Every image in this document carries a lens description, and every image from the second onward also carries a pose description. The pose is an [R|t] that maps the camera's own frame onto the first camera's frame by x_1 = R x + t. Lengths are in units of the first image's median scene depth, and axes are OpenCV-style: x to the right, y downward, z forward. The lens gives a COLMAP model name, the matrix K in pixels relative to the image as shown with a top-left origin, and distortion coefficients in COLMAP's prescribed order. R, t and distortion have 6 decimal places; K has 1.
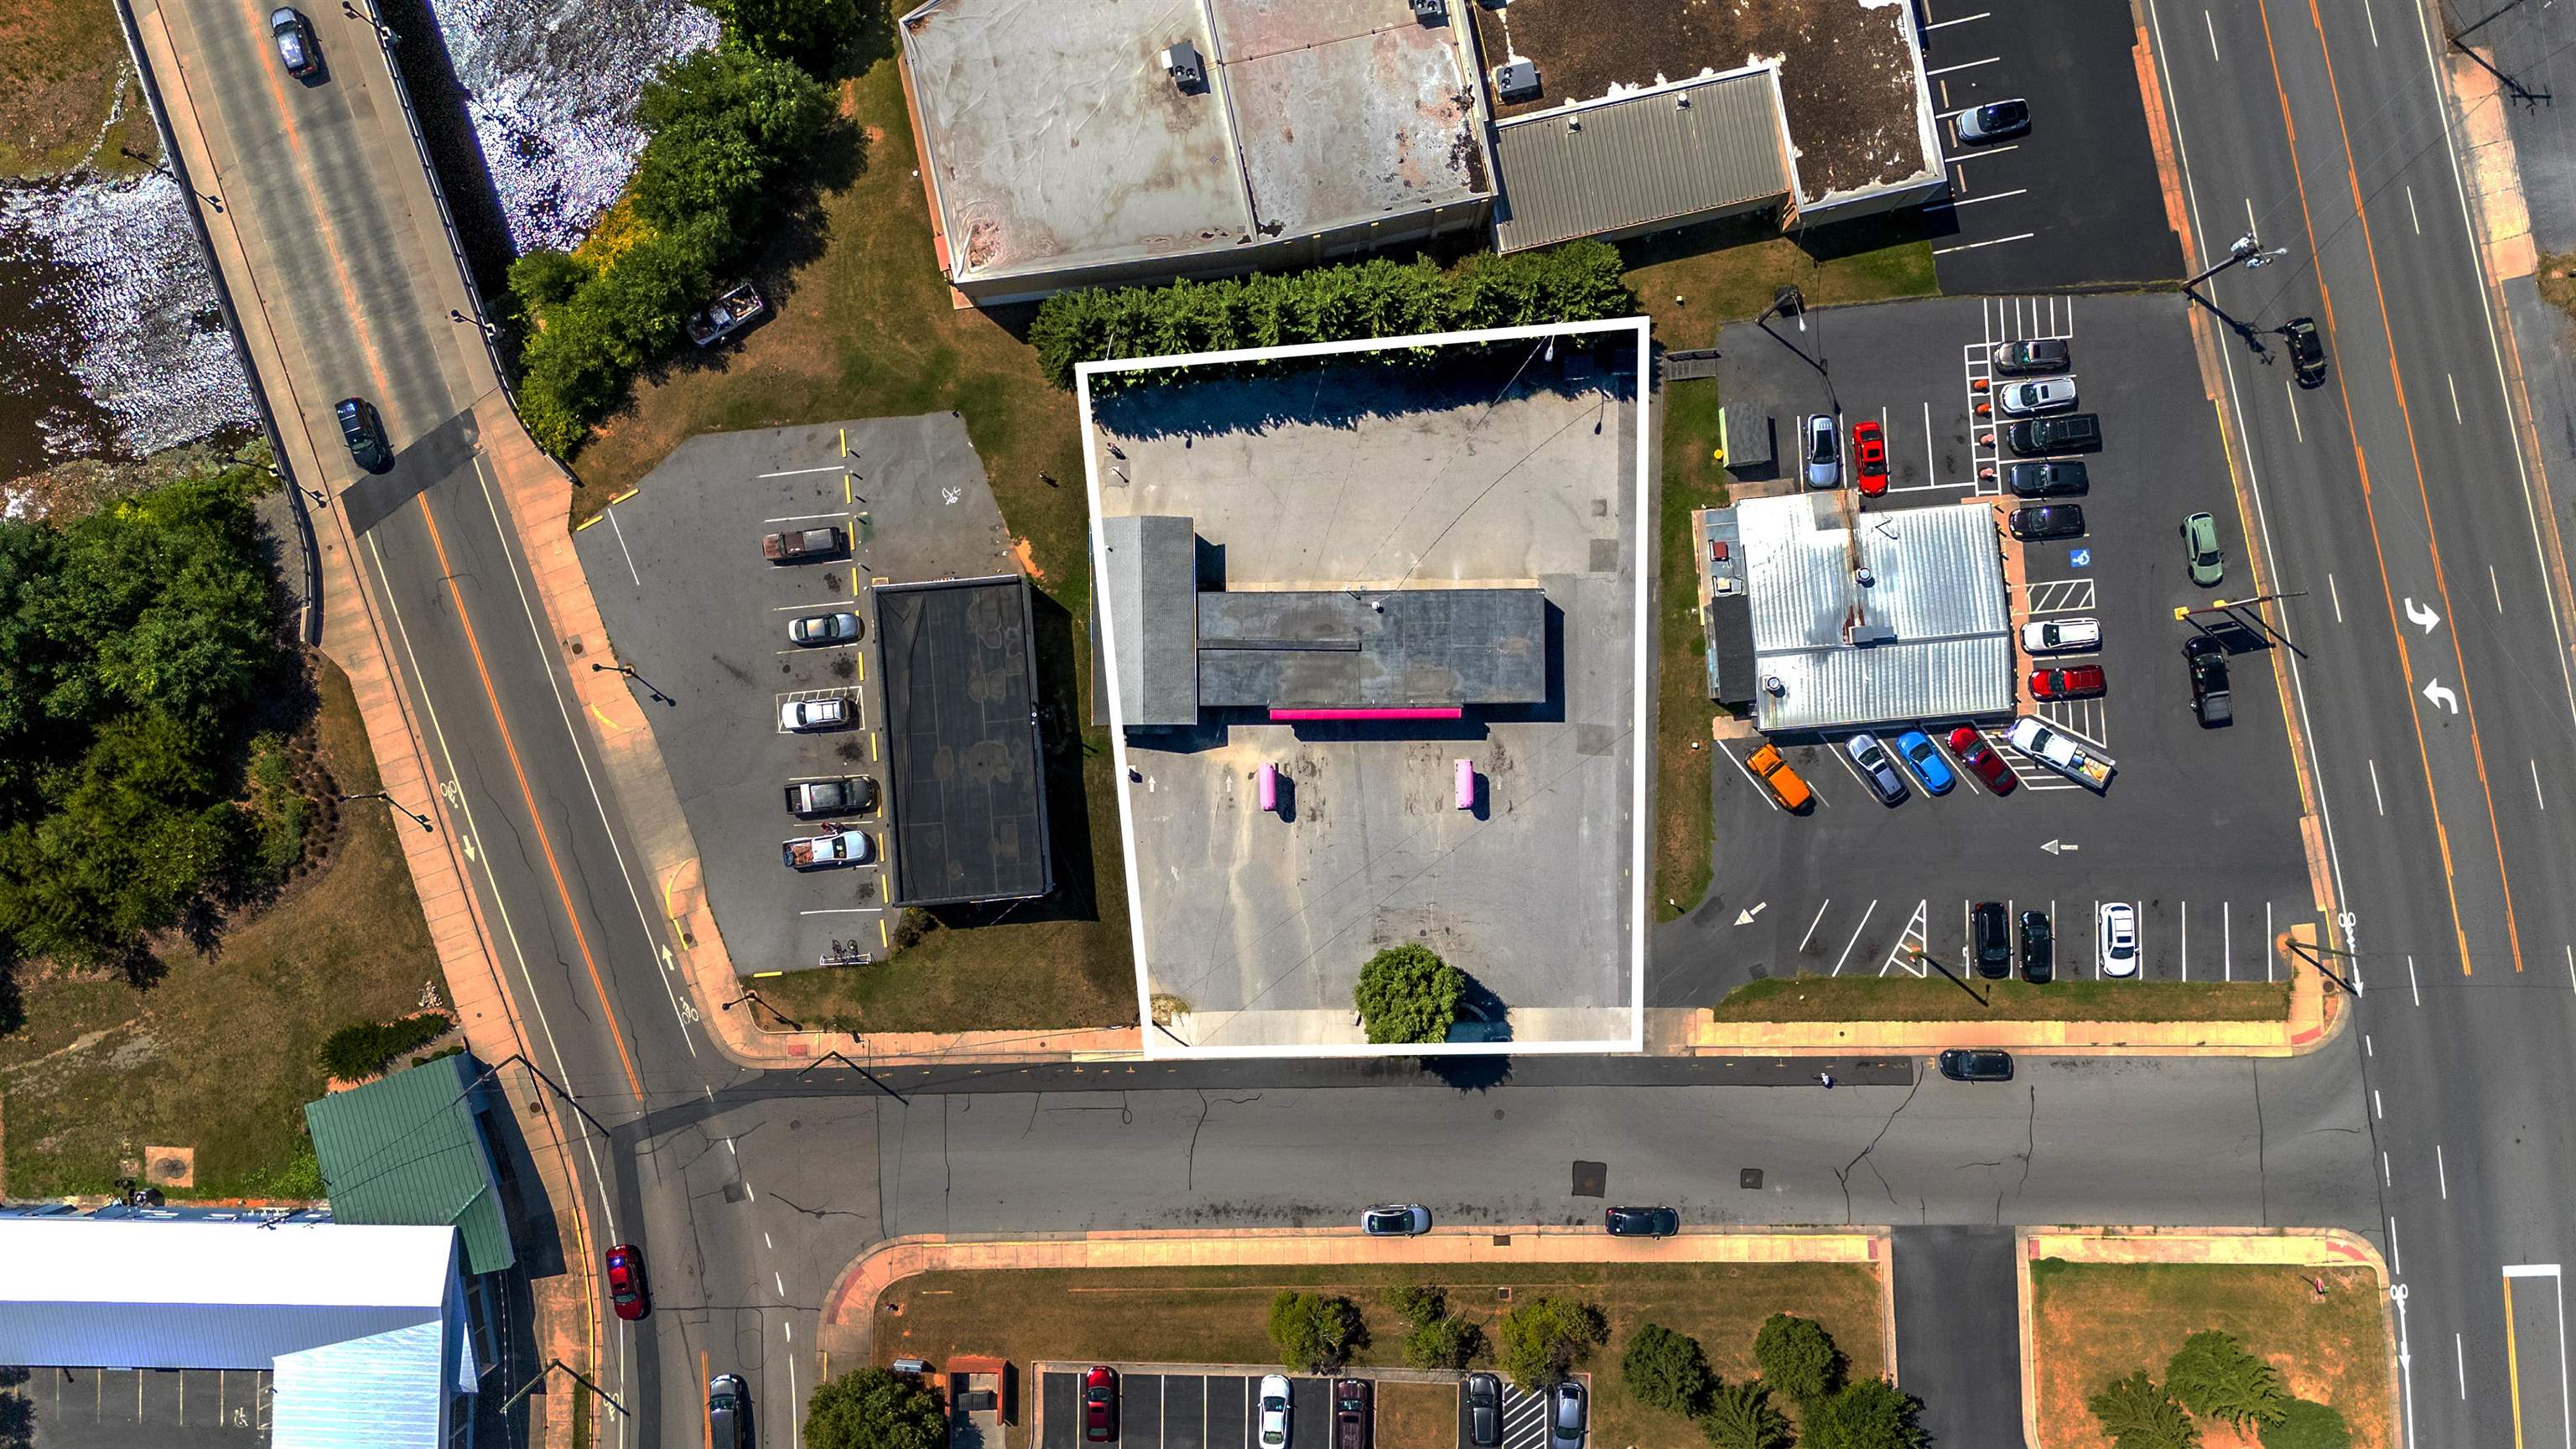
lens RADIAL K [[1898.2, 0, 1298.1], [0, 1898.2, 732.0], [0, 0, 1]] dist [0.102735, -0.135911]
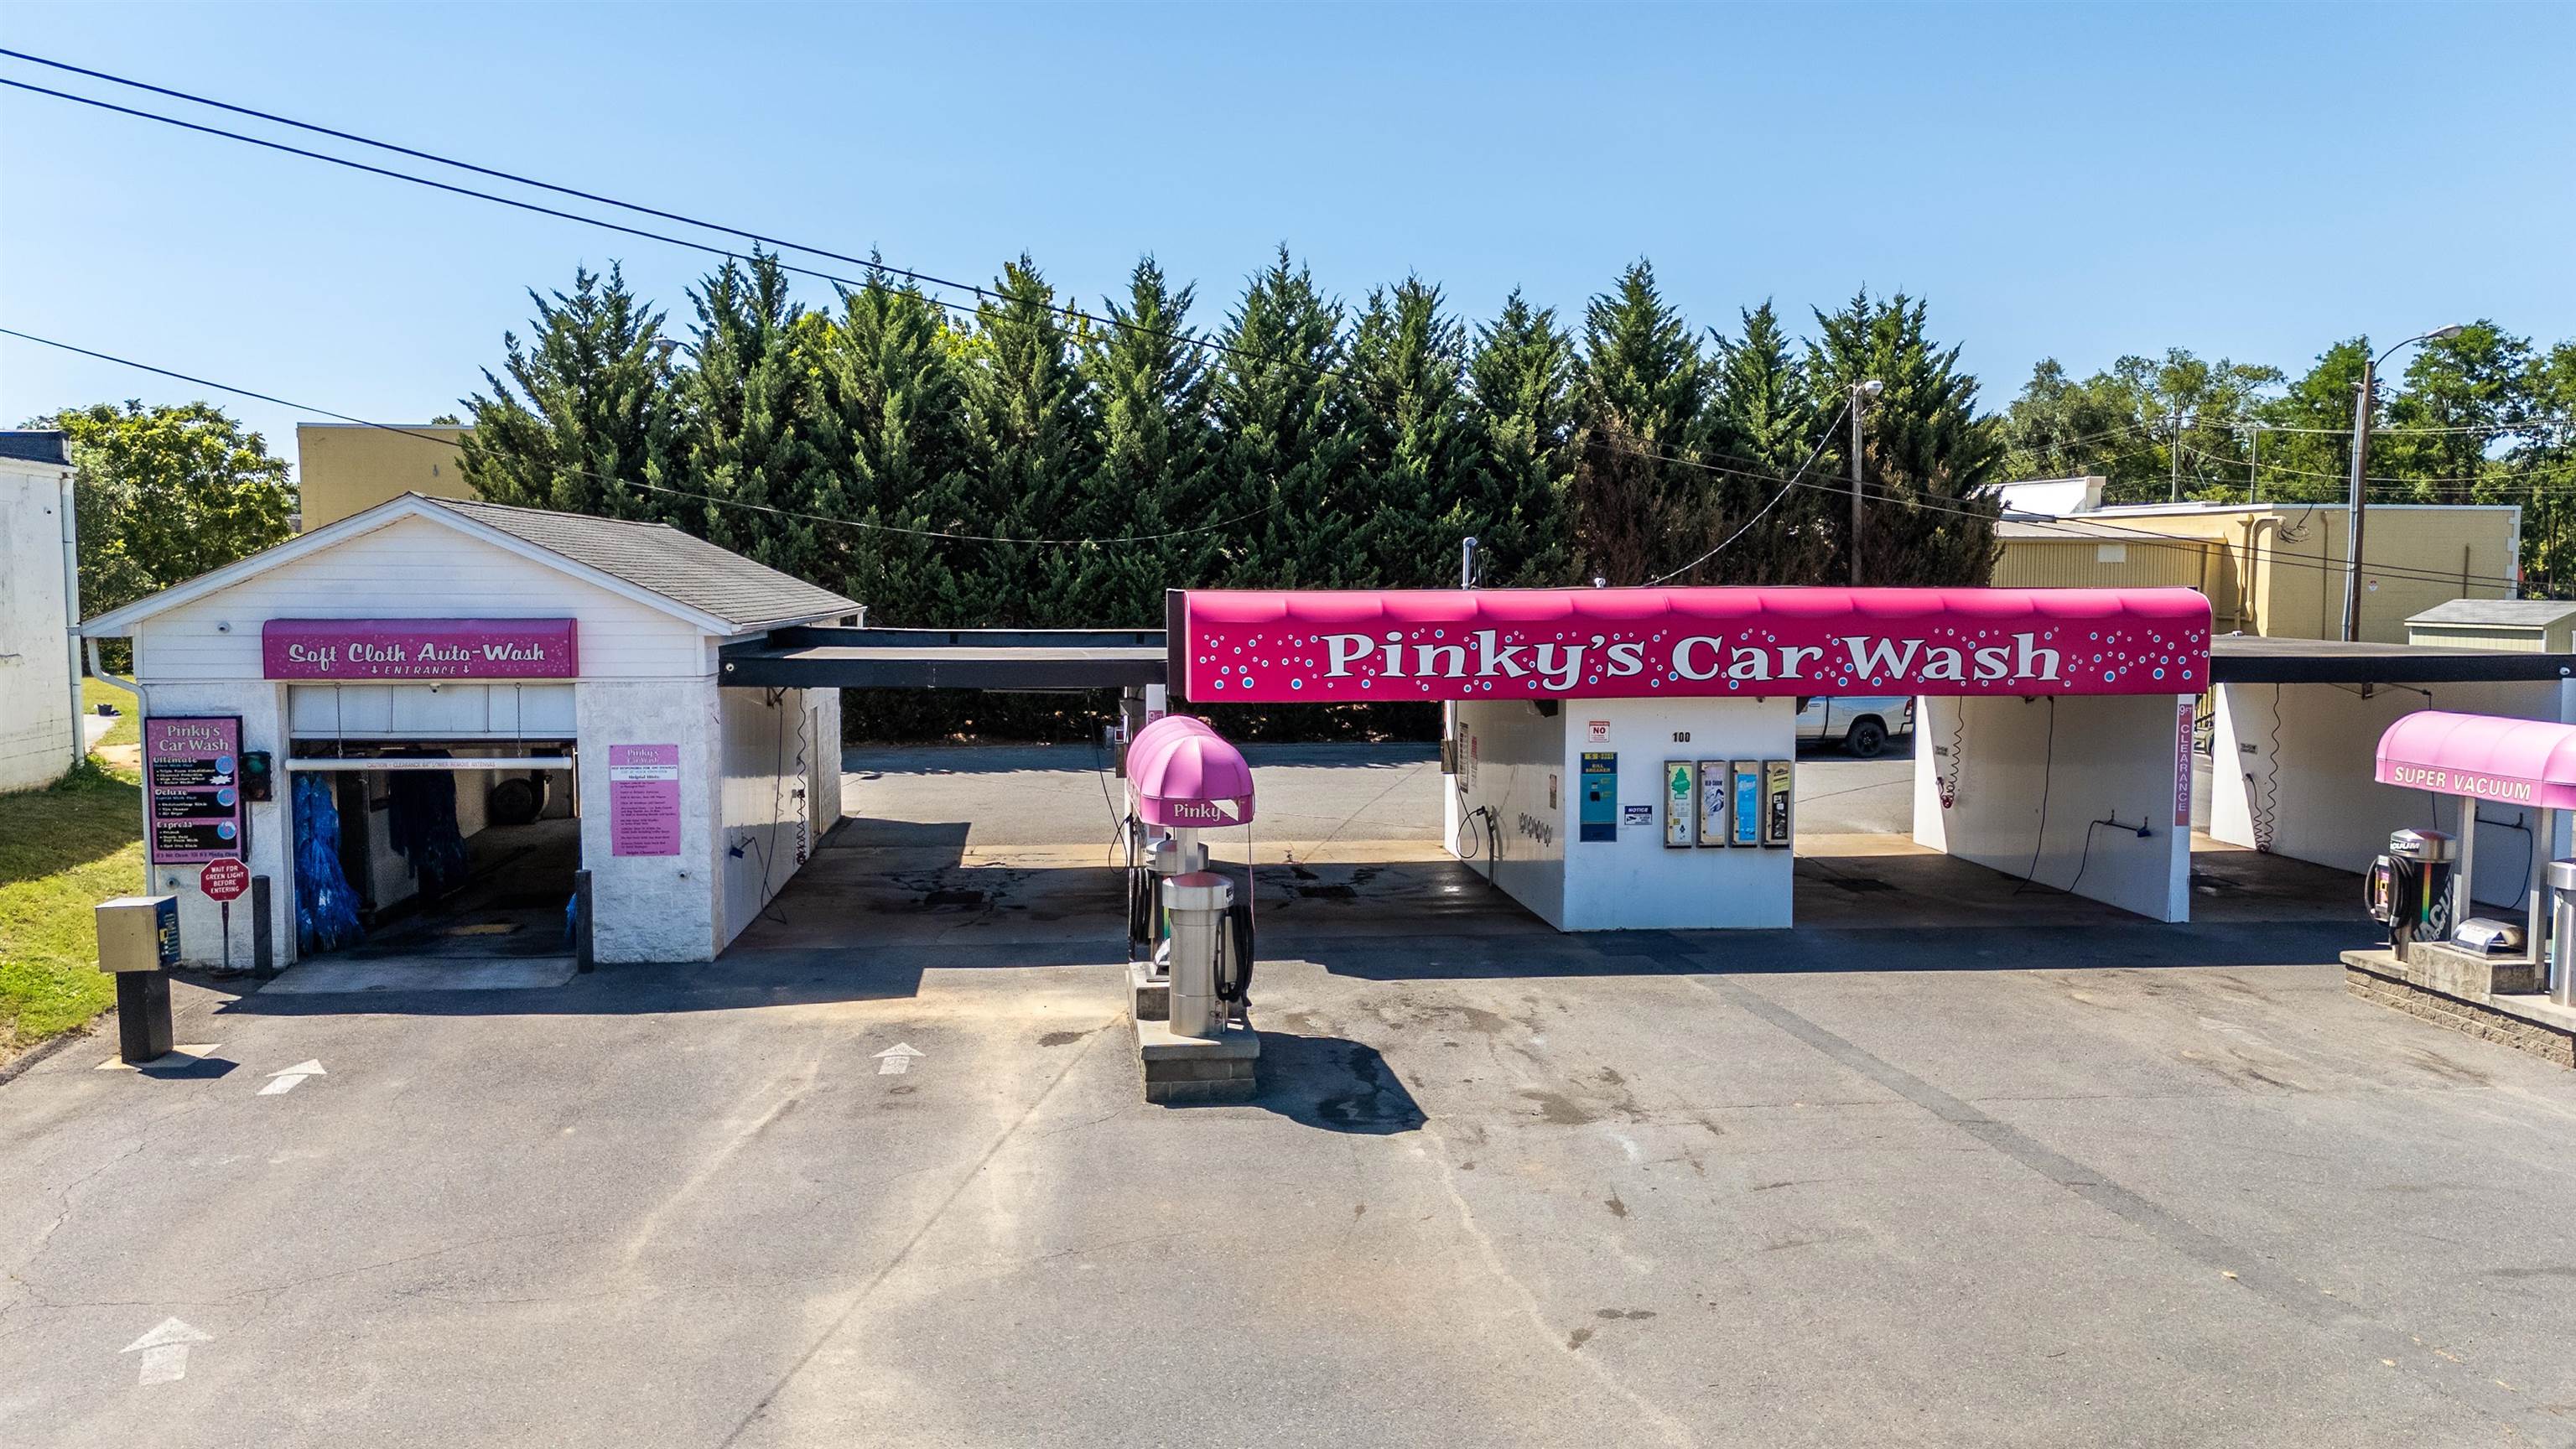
lens RADIAL K [[1971.4, 0, 1283.5], [0, 1971.4, 712.3], [0, 0, 1]] dist [0.088367, -0.088499]
pose [[0.994586, 0.006814, 0.103694, -0.023567], [0.103281, 0.045496, -0.993611, 0.170982], [-0.011488, 0.998941, 0.044546, 0.968817]]
